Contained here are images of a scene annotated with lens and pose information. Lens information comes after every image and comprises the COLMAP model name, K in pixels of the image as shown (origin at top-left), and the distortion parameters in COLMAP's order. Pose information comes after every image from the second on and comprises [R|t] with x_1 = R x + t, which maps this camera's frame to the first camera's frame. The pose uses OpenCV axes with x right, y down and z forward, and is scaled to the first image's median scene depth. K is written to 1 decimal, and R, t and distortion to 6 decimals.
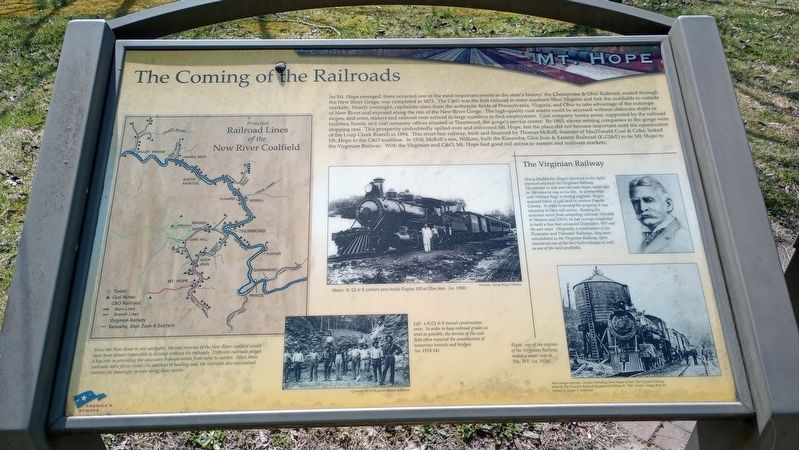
lens RADIAL K [[668.9, 0, 396.9], [0, 668.9, 227.4], [0, 0, 1]] dist [0.039766, -0.014752]
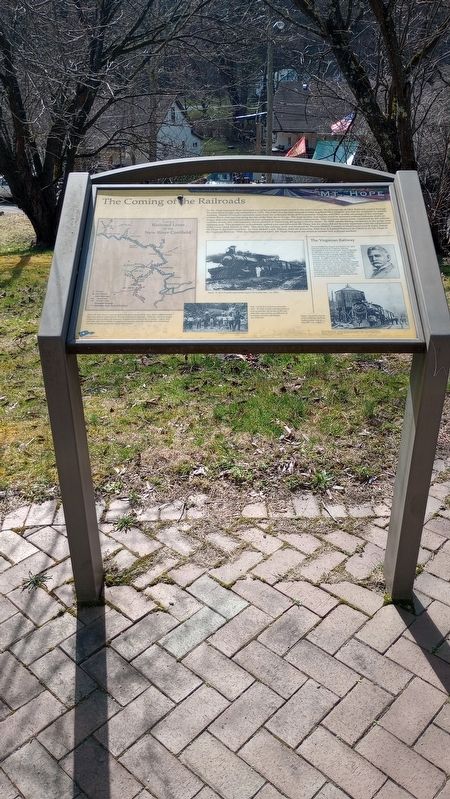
lens RADIAL K [[668.9, 0, 228.4], [0, 668.9, 398.3], [0, 0, 1]] dist [0.039766, -0.014752]
pose [[0.999488, 0.006880, -0.031234, 0.022030], [-0.012103, 0.985321, -0.170284, 0.688999], [0.029604, 0.170575, 0.984900, -0.800026]]
